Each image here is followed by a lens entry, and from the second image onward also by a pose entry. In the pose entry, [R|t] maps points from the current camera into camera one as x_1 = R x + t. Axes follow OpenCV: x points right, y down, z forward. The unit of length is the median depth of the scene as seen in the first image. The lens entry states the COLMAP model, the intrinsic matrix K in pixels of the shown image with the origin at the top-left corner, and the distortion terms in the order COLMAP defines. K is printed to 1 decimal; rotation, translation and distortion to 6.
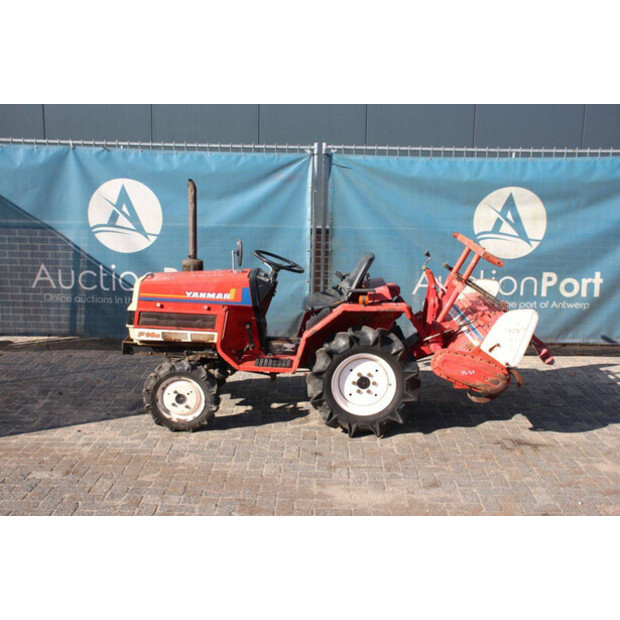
lens RADIAL K [[781.0, 0, 310.0], [0, 781.0, 310.0], [0, 0, 1]] dist [0.007533, 0.081805]
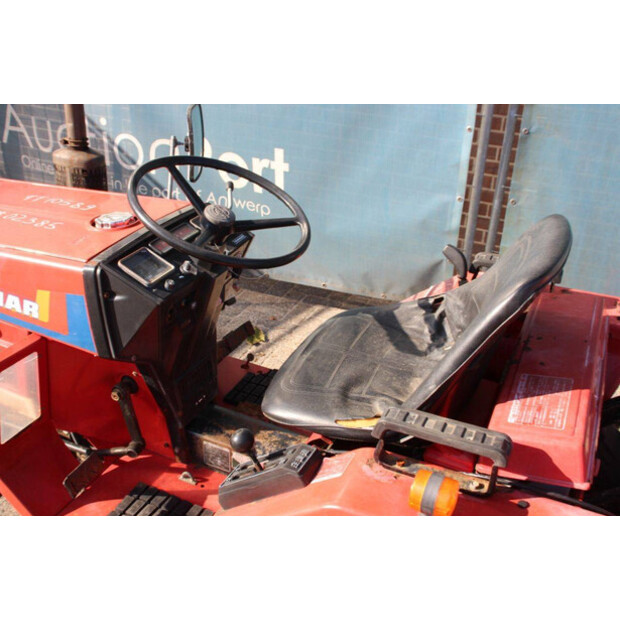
lens RADIAL K [[663.2, 0, 310.0], [0, 663.2, 310.0], [0, 0, 1]] dist [-0.122206, 0.338473]
pose [[0.911844, 0.204828, -0.355789, 0.086268], [-0.096691, 0.949414, 0.298770, -0.104034], [0.398987, -0.238030, 0.885523, 0.797627]]
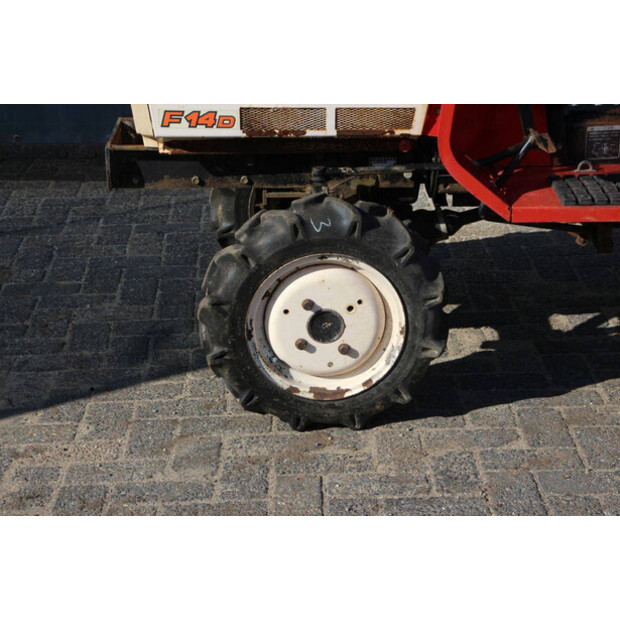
lens RADIAL K [[1459.2, 0, 310.0], [0, 1459.2, 310.0], [0, 0, 1]] dist [0.360672, 0.587391]
pose [[0.998795, -0.048076, 0.009841, -0.170636], [0.046117, 0.988114, 0.146645, 0.023050], [-0.016774, -0.146015, 0.989140, 0.421850]]
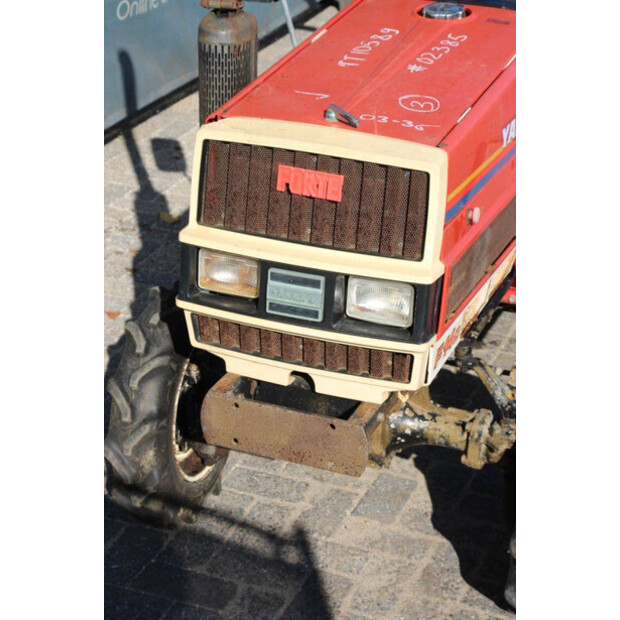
lens RADIAL K [[1459.2, 0, 310.0], [0, 1459.2, 310.0], [0, 0, 1]] dist [0.360672, 0.587391]
pose [[0.360531, -0.398840, 0.843175, -0.607035], [0.168142, 0.916951, 0.361843, -0.153531], [-0.917467, 0.011318, 0.397650, 0.849175]]
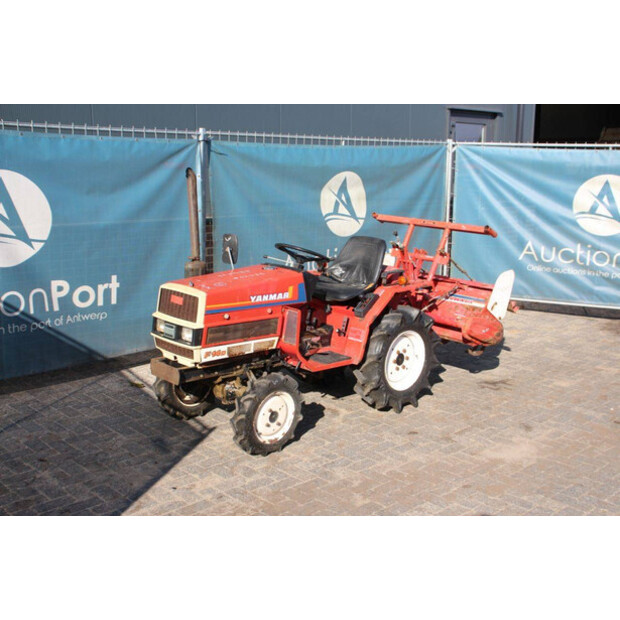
lens RADIAL K [[733.6, 0, 310.0], [0, 733.6, 310.0], [0, 0, 1]] dist [-0.005254, 0.021842]
pose [[0.722143, -0.146304, 0.676095, -0.655004], [0.129969, 0.988668, 0.075122, -0.060252], [-0.679424, 0.033622, 0.732975, 0.347837]]
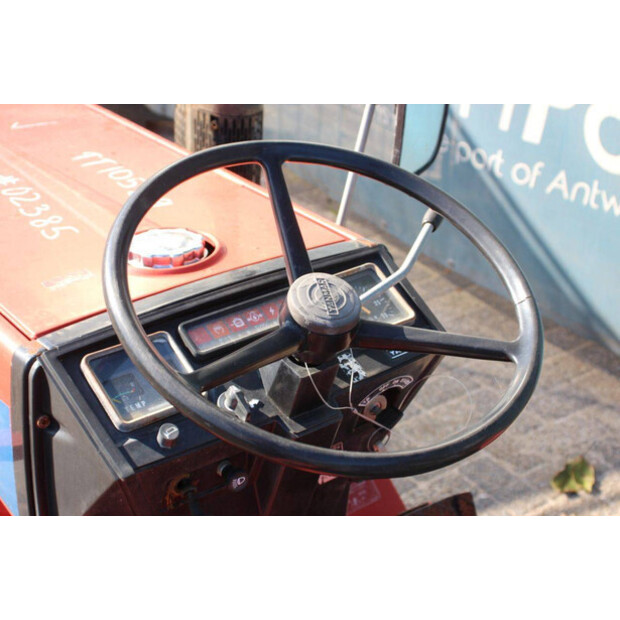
lens RADIAL K [[1105.5, 0, 310.0], [0, 1105.5, 310.0], [0, 0, 1]] dist [0.213856, 0.105971]
pose [[0.599739, 0.392998, -0.697041, 0.082242], [-0.181031, 0.915140, 0.360204, -0.123076], [0.779449, -0.089843, 0.619990, 0.901763]]
